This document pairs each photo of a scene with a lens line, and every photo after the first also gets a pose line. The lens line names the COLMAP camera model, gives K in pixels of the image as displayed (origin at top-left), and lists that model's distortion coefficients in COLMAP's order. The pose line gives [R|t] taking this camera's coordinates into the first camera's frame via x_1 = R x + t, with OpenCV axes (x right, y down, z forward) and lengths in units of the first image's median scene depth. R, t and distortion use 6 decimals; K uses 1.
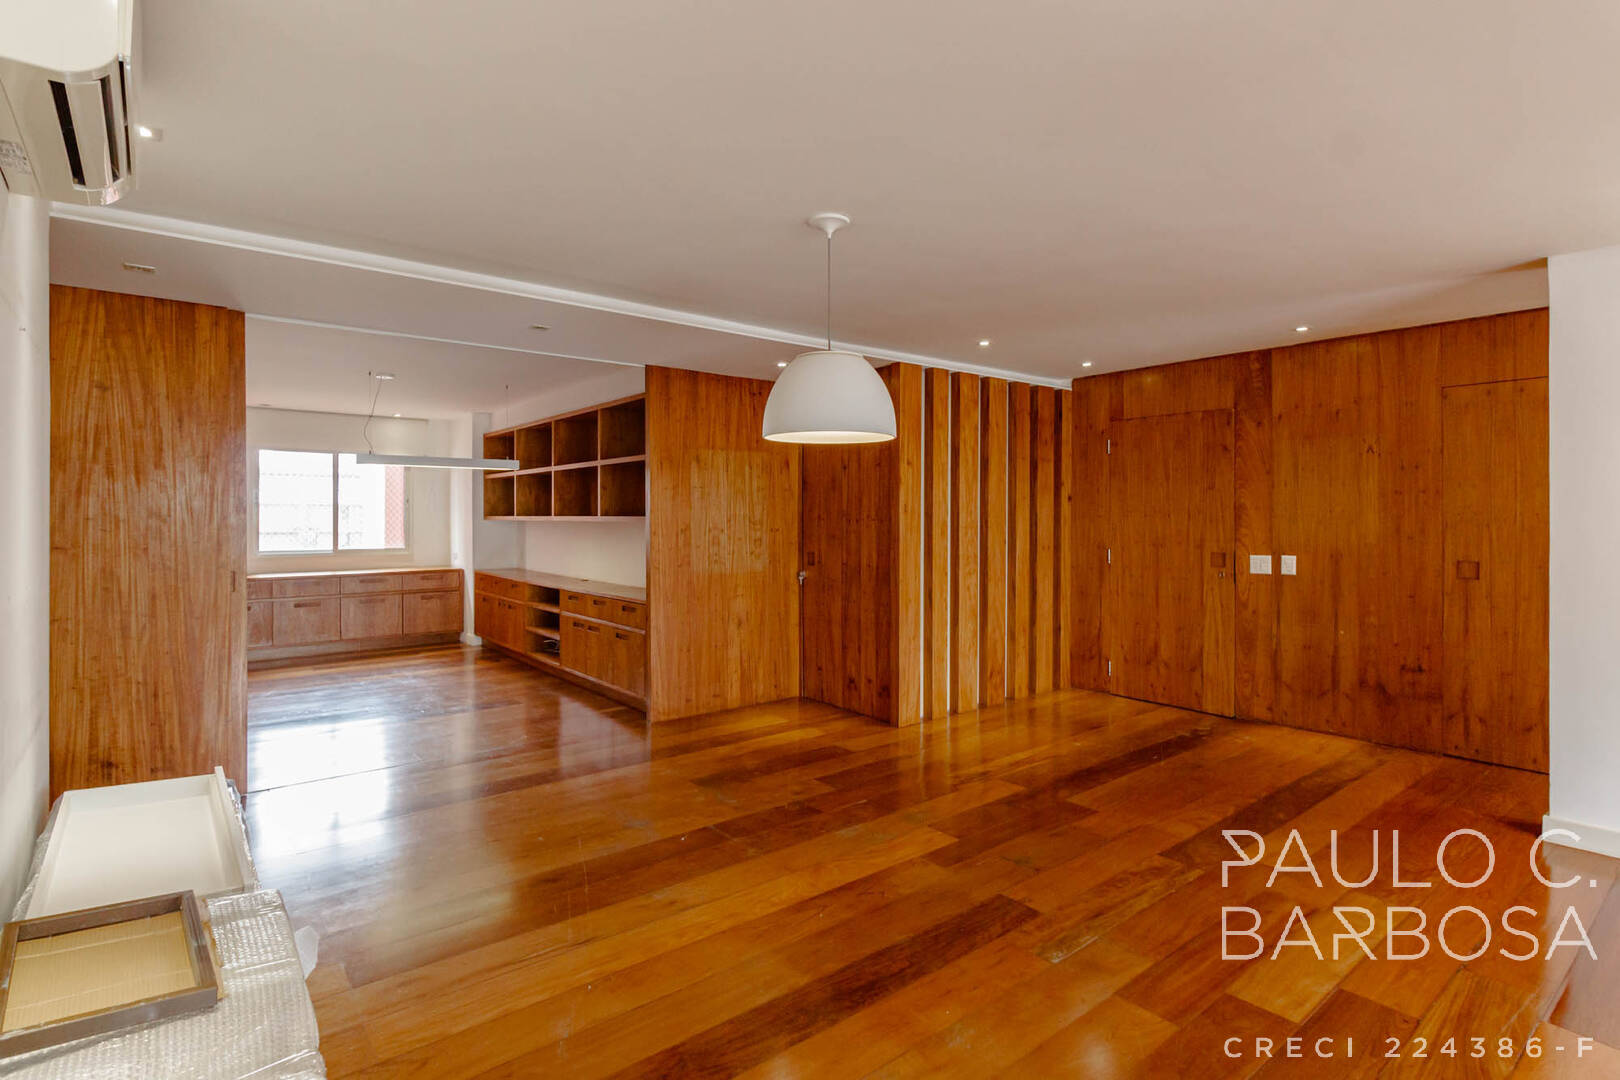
lens RADIAL K [[815.9, 0, 807.4], [0, 815.9, 532.7], [0, 0, 1]] dist [0.004858, -0.000897]
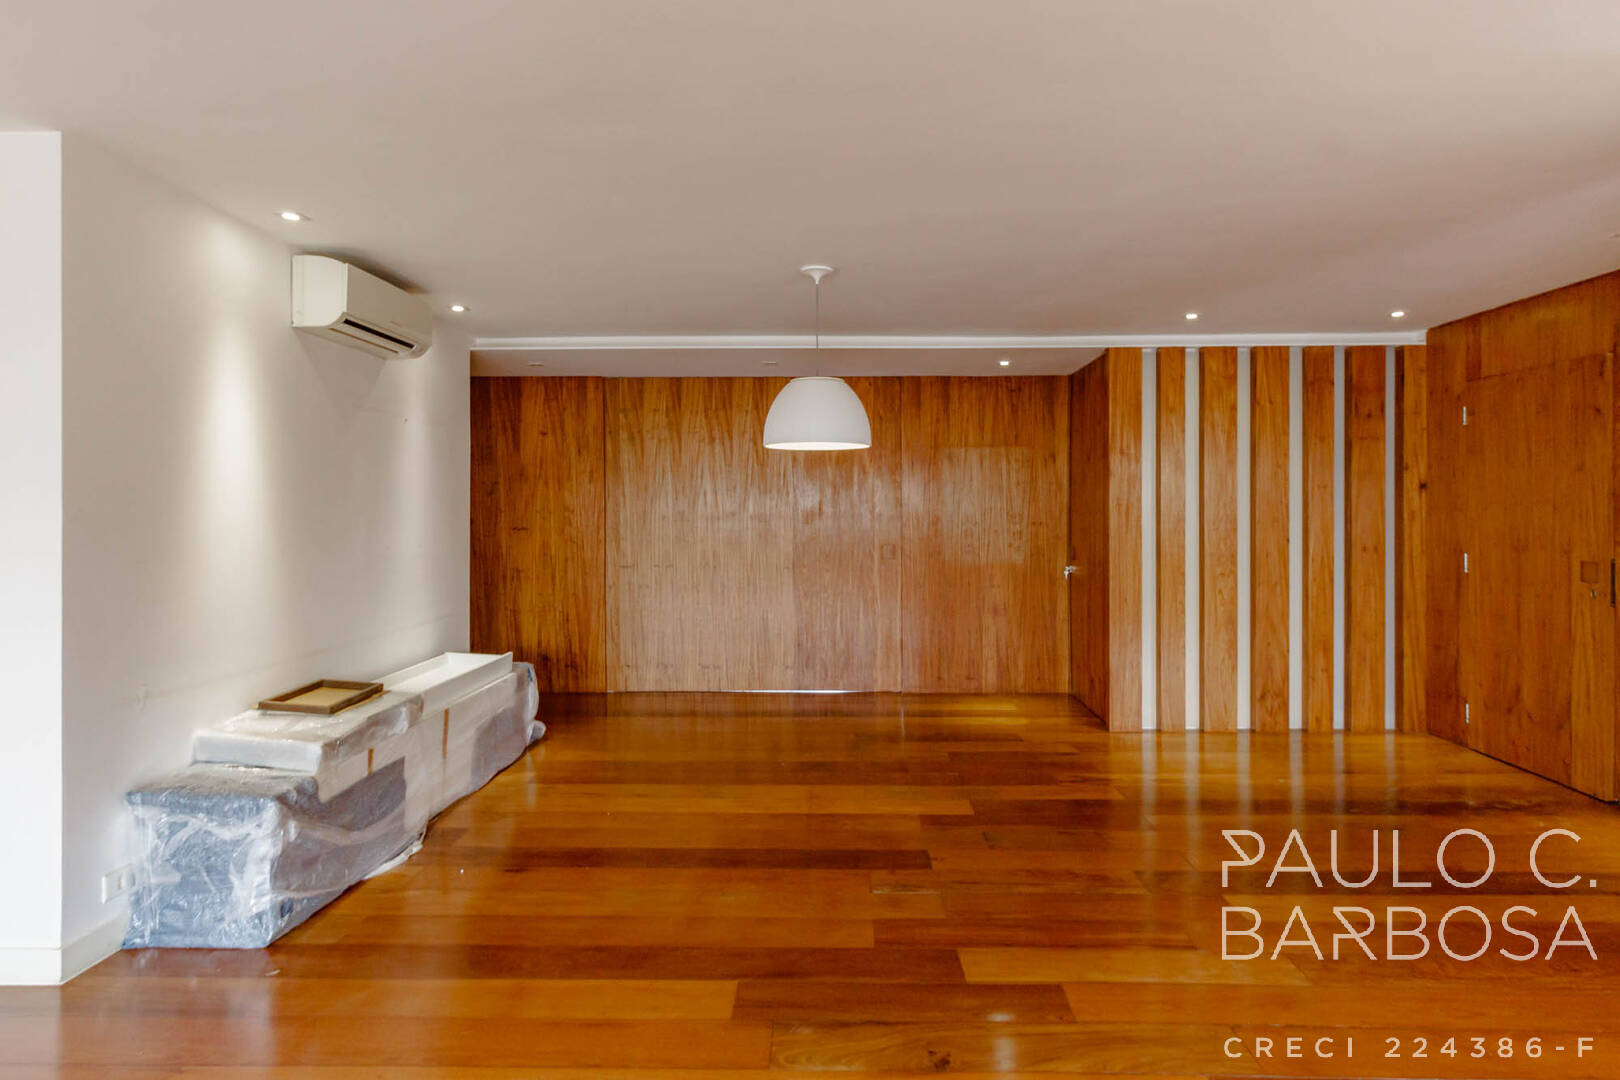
lens RADIAL K [[879.1, 0, 805.4], [0, 879.1, 535.5], [0, 0, 1]] dist [0.005046, 0.002170]
pose [[0.753000, 0.018722, -0.657754, 0.478539], [-0.012016, 0.999820, 0.014702, -0.000904], [0.657911, -0.003167, 0.753089, -0.004995]]
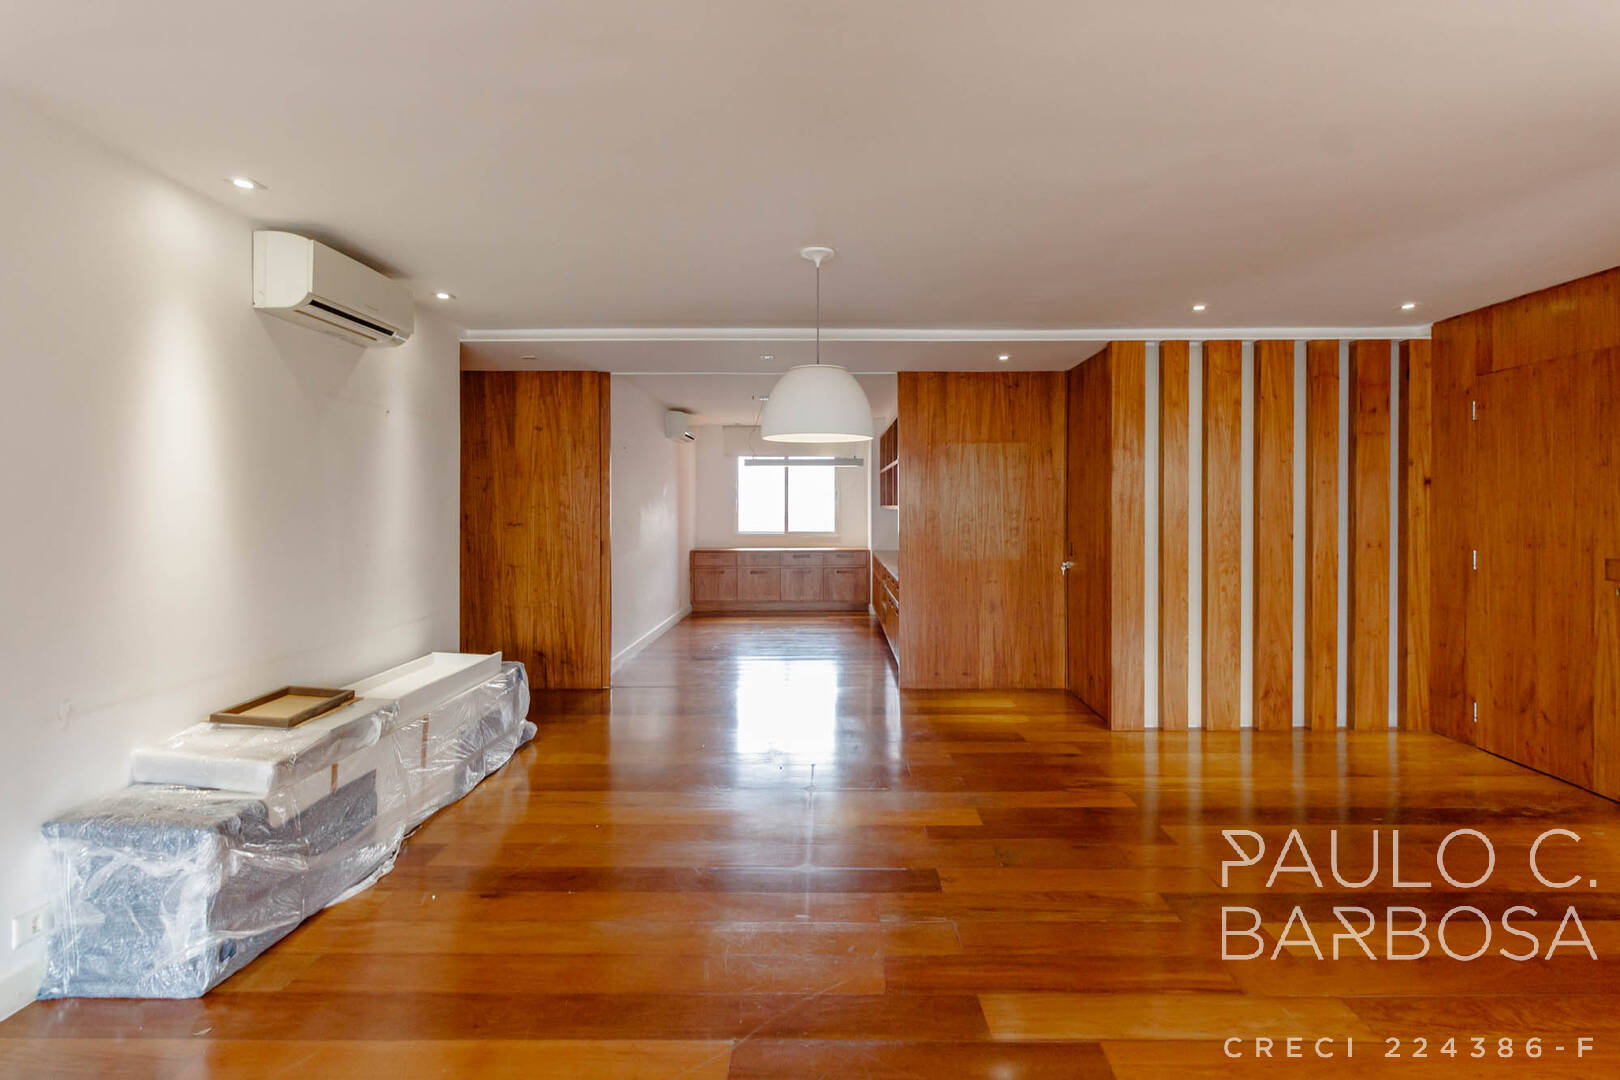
lens RADIAL K [[815.9, 0, 811.3], [0, 815.9, 530.4], [0, 0, 1]] dist [0.004858, -0.000897]
pose [[0.763465, 0.019310, -0.645561, 0.418107], [-0.012483, 0.999807, 0.015144, -0.001476], [0.645729, -0.003503, 0.763559, 0.055982]]
